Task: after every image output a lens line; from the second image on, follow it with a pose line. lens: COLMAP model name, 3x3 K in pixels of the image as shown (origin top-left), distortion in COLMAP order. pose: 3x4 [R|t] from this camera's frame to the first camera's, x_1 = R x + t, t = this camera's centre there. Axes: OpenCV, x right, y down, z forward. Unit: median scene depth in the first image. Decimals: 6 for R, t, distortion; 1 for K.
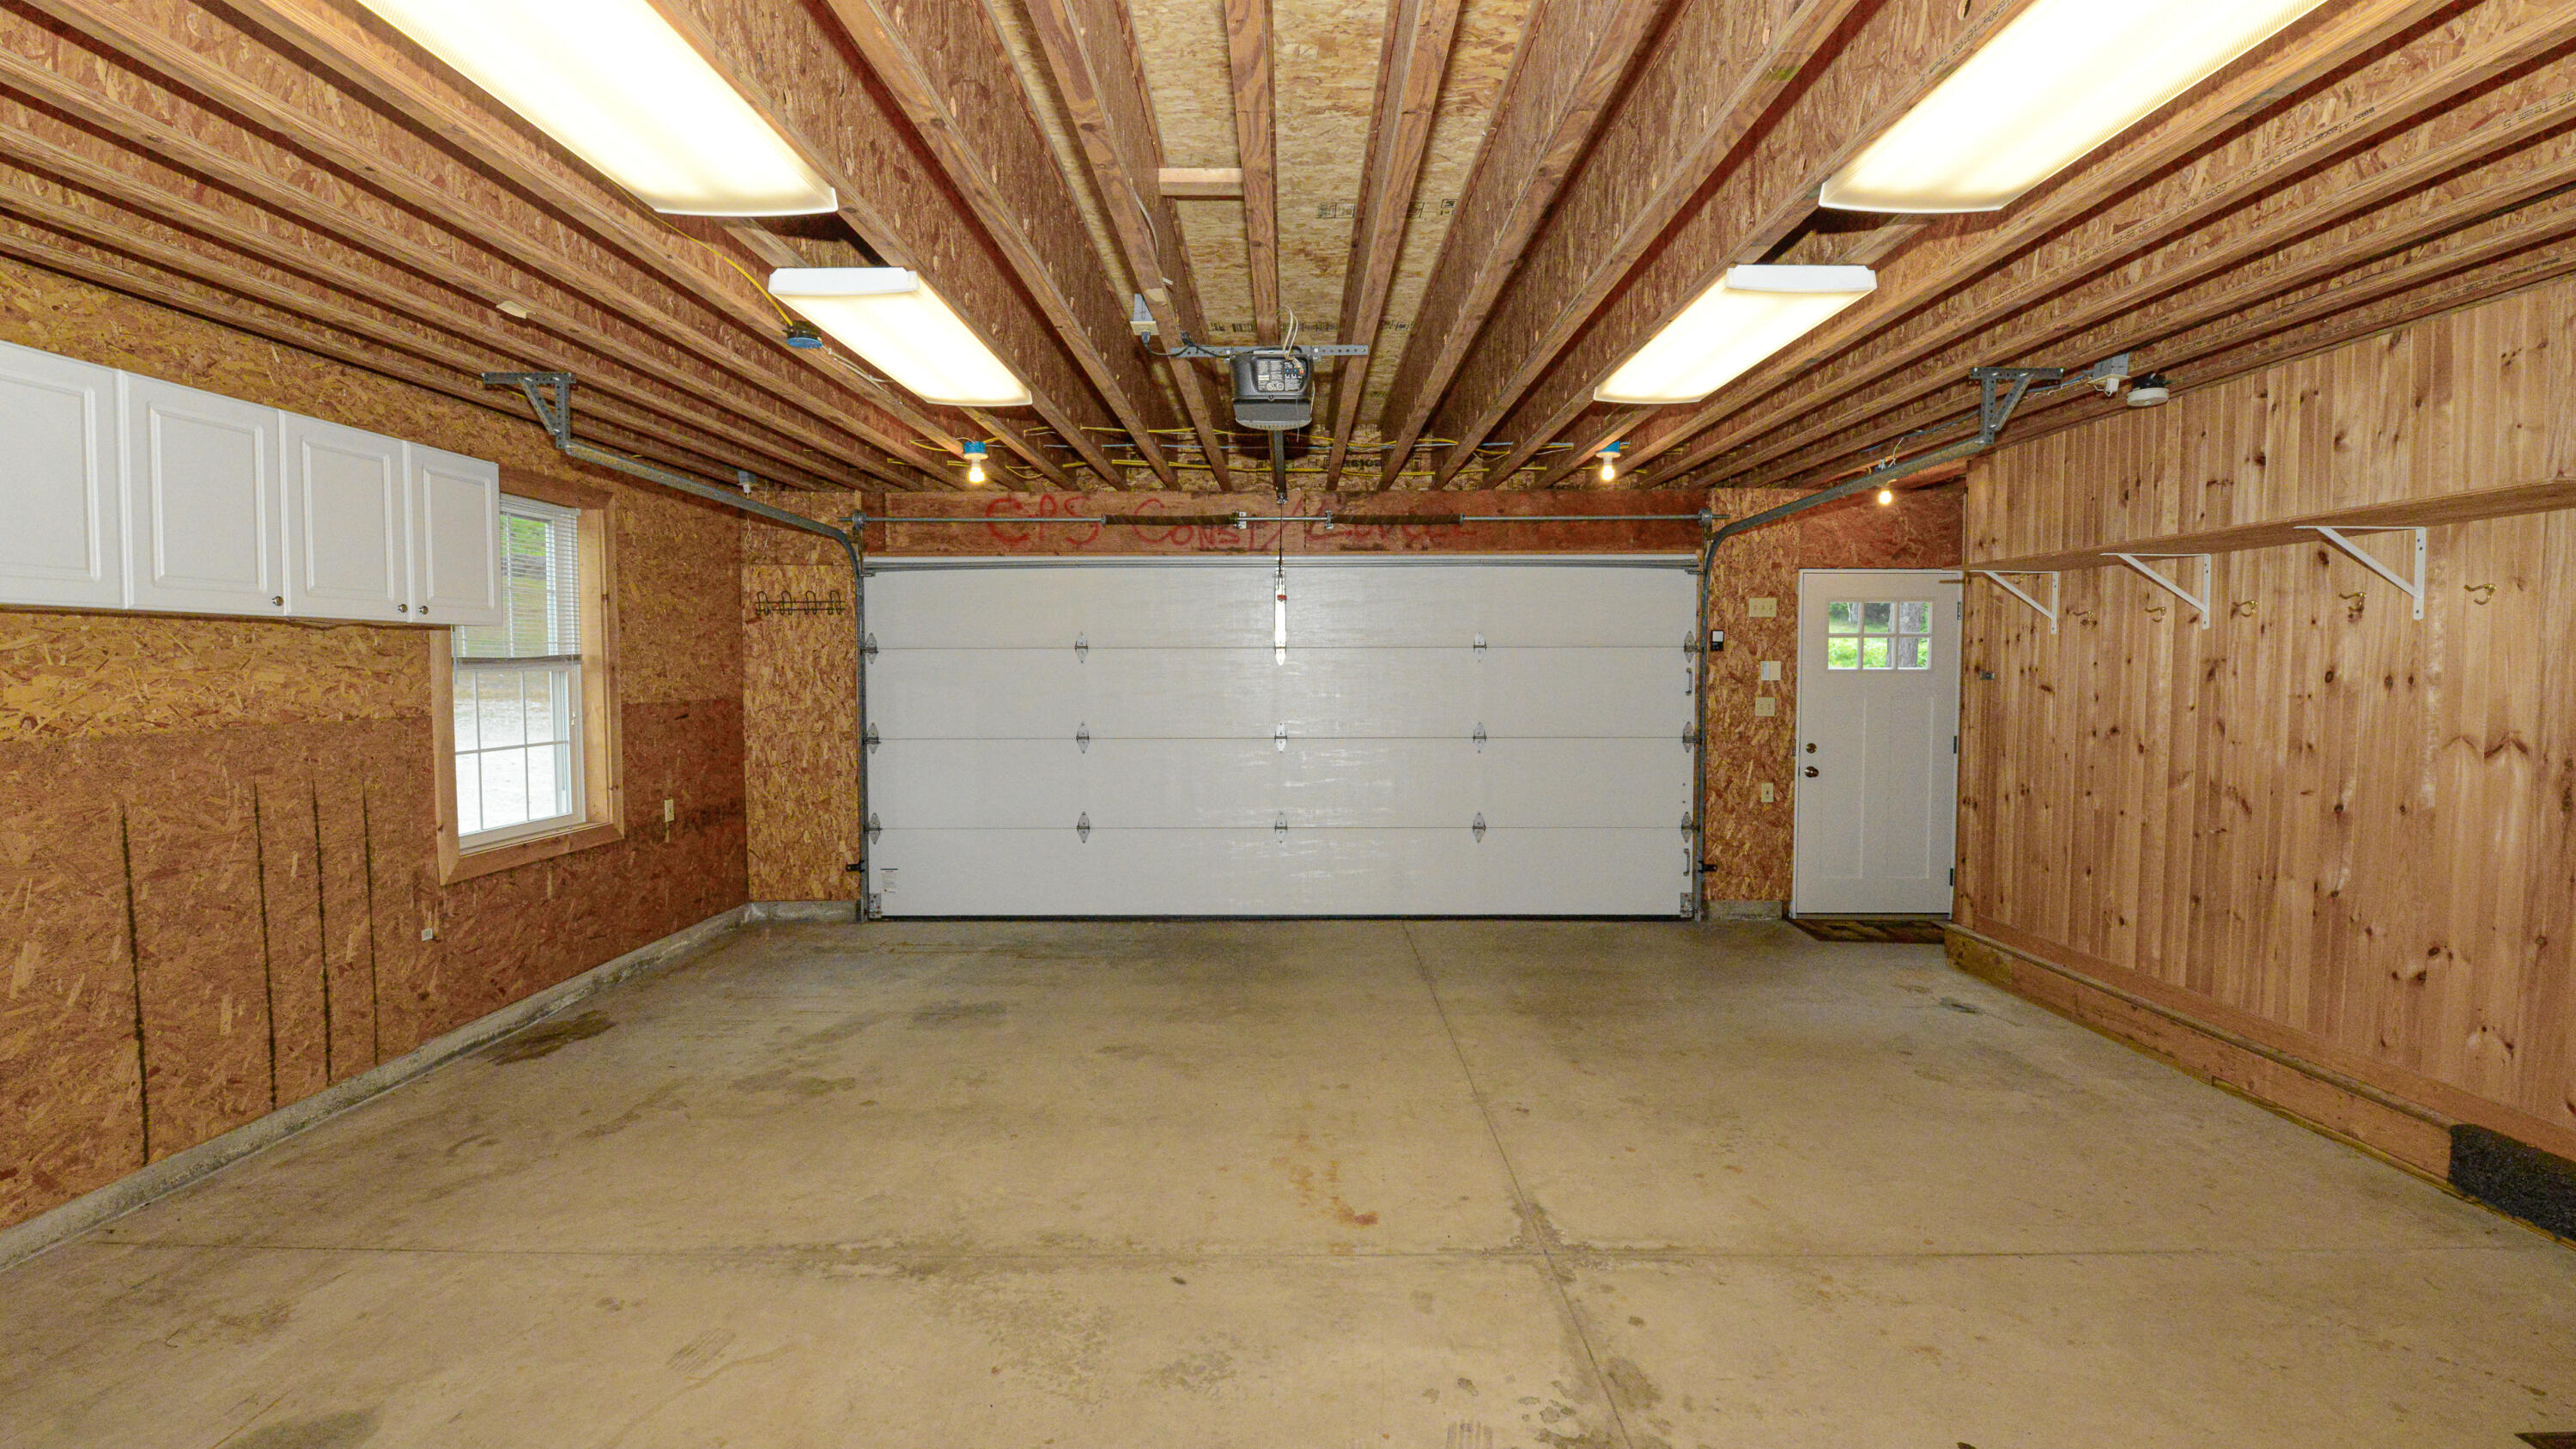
lens RADIAL K [[1212.6, 0, 1288.0], [0, 1212.6, 724.5], [0, 0, 1]] dist [-0.018739, -0.001144]
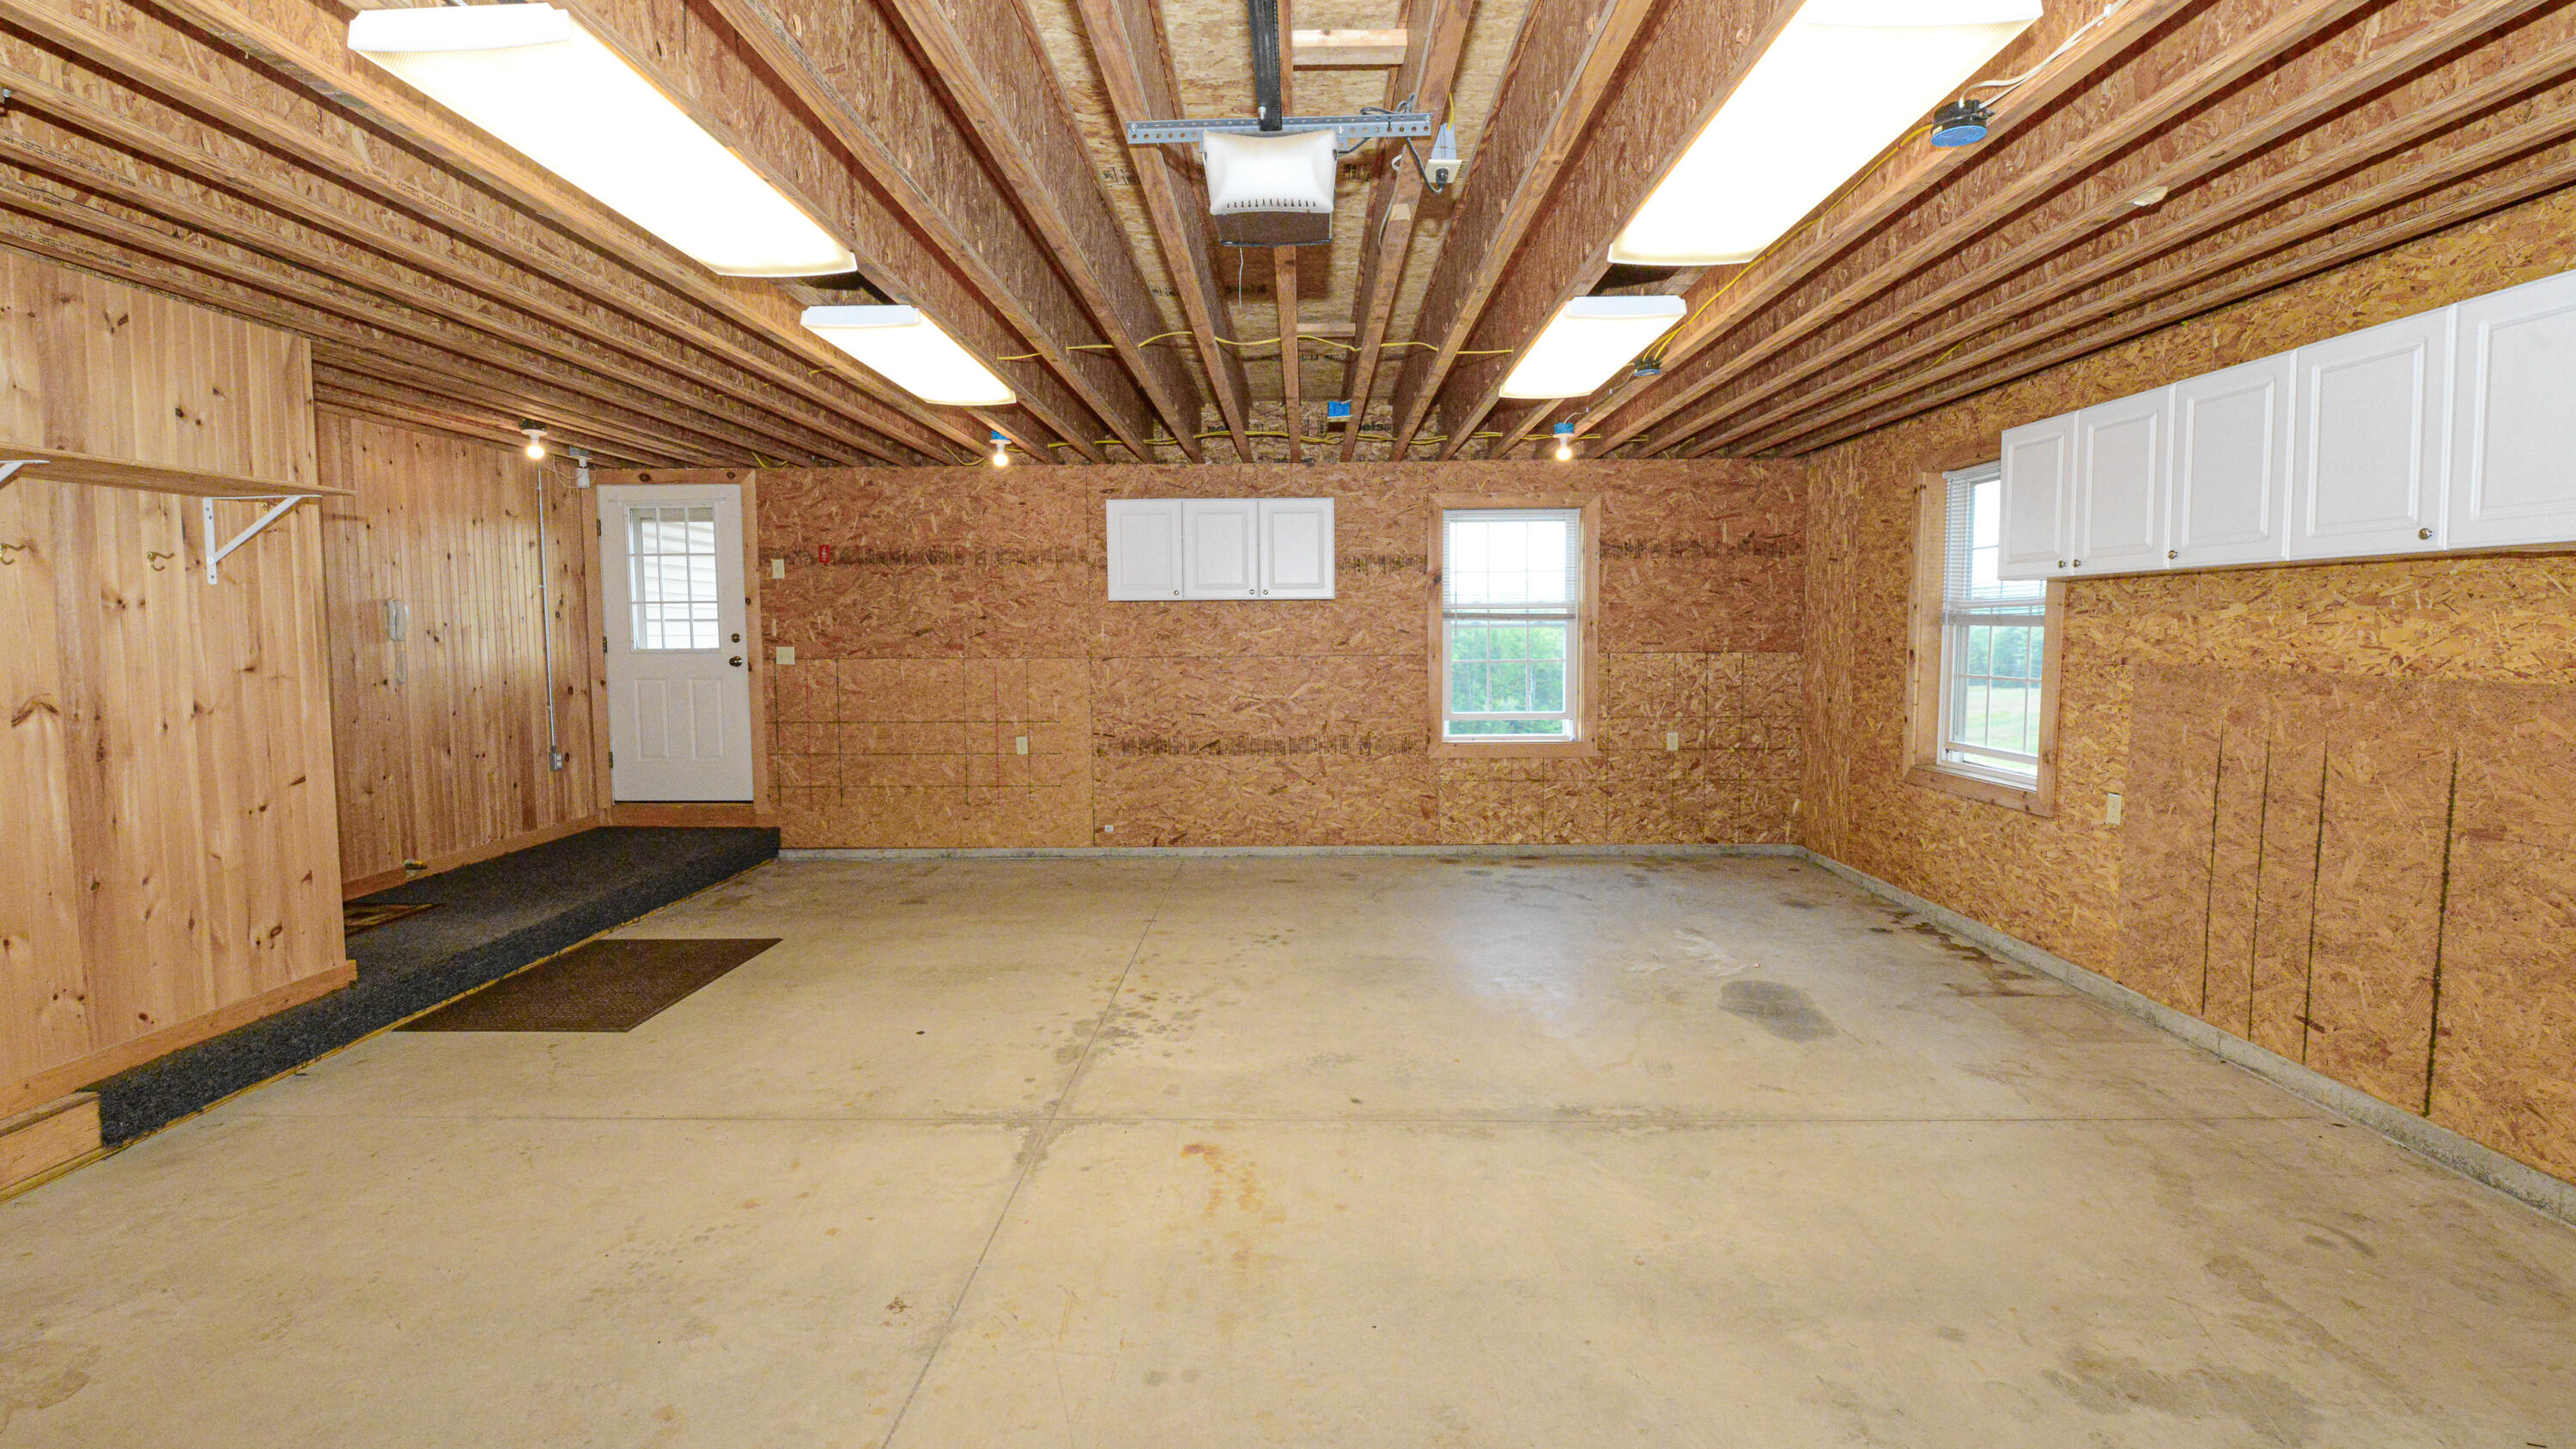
lens RADIAL K [[1212.6, 0, 1288.0], [0, 1212.6, 724.5], [0, 0, 1]] dist [-0.018739, -0.001144]
pose [[-0.999927, 0.007137, 0.009726, -0.029989], [0.008318, 0.991829, 0.127299, -0.089250], [-0.008738, 0.127371, -0.991817, 2.021212]]
